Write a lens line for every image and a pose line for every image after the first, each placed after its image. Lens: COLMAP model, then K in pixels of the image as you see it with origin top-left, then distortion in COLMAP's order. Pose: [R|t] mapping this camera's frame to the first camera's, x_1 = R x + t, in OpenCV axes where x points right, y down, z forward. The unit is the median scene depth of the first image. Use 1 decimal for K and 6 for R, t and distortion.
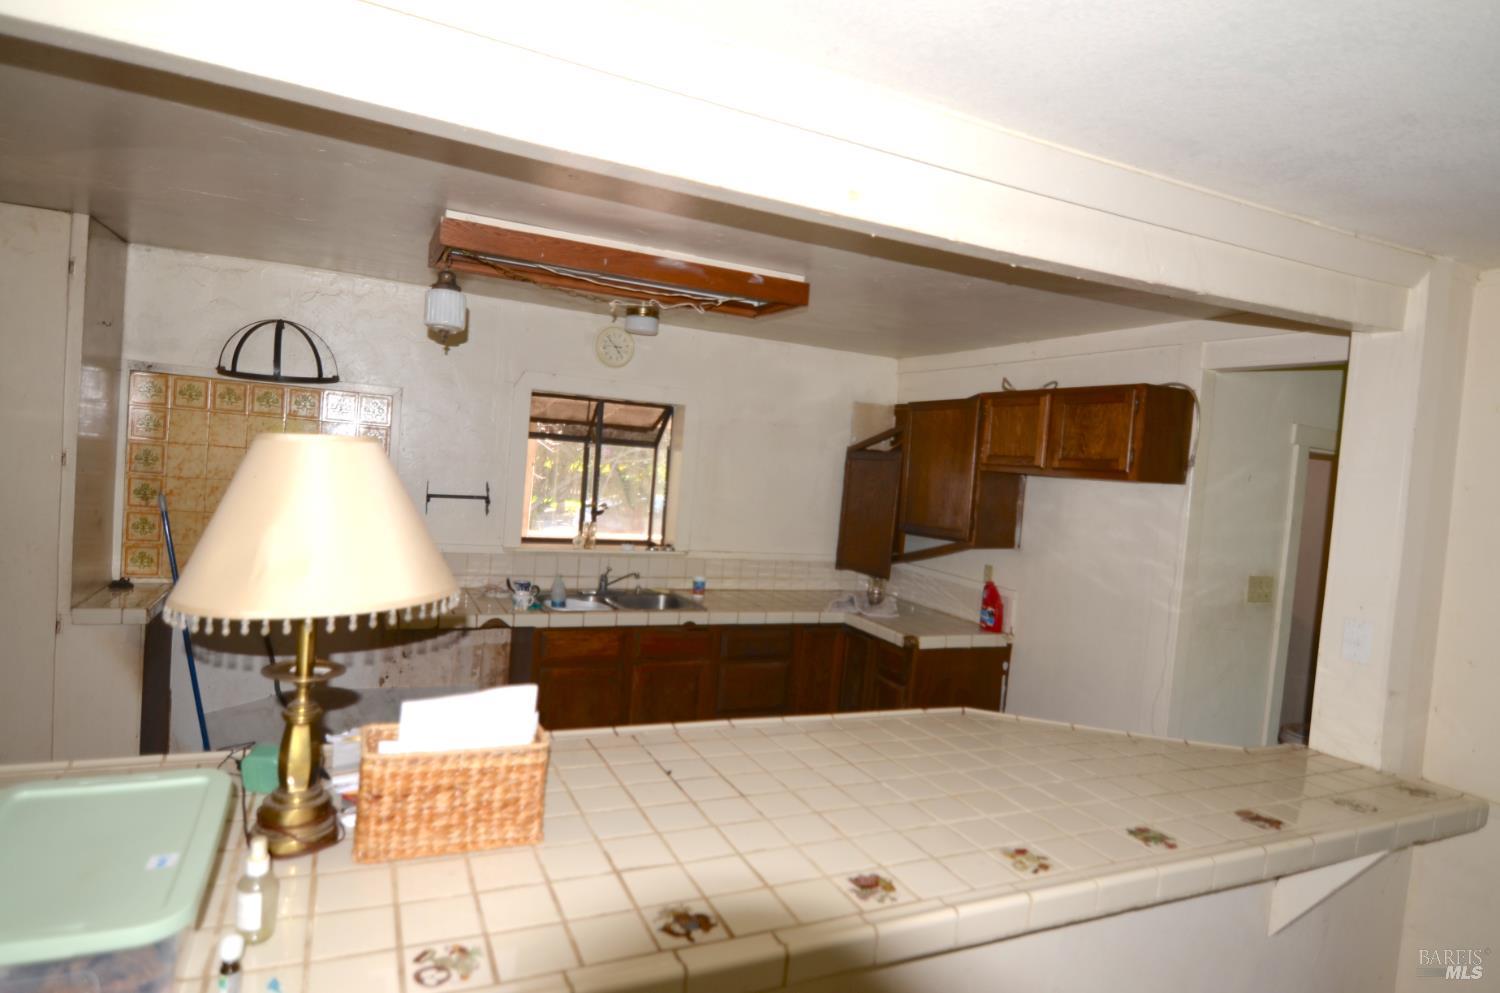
lens RADIAL K [[833.5, 0, 741.3], [0, 833.5, 489.7], [0, 0, 1]] dist [0.000840, 0.000332]
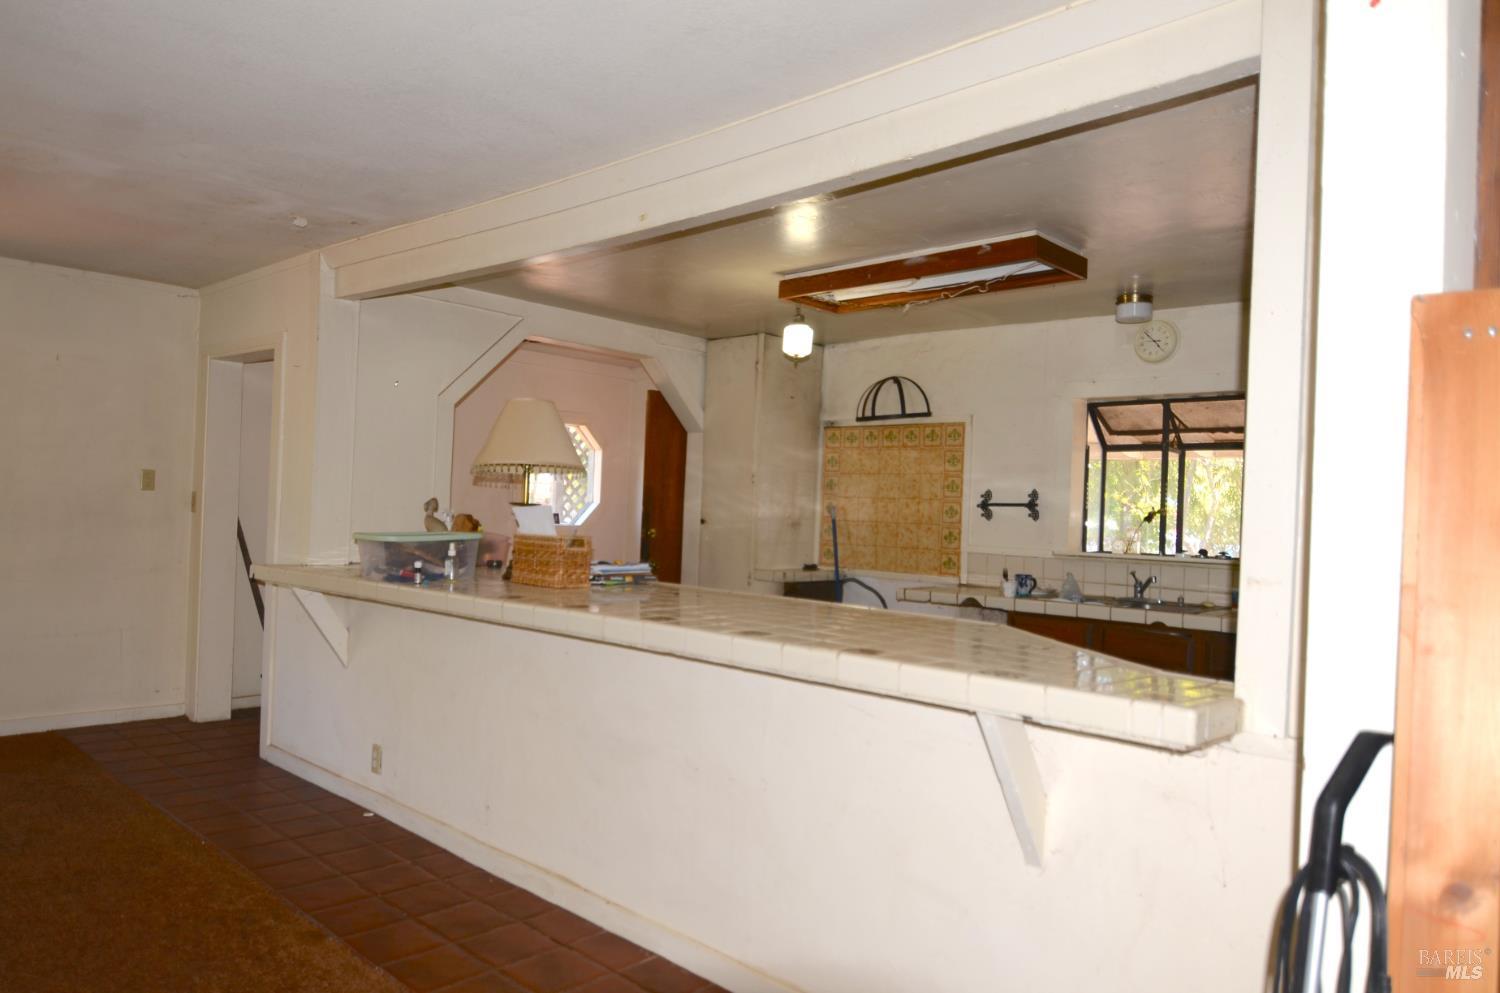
lens RADIAL K [[975.7, 0, 743.2], [0, 975.7, 492.1], [0, 0, 1]] dist [-0.005333, -0.005724]
pose [[0.382433, -0.082134, -0.920326, 0.722897], [-0.044597, 0.993240, -0.107173, 0.147708], [0.922906, 0.082030, 0.376185, 0.179237]]
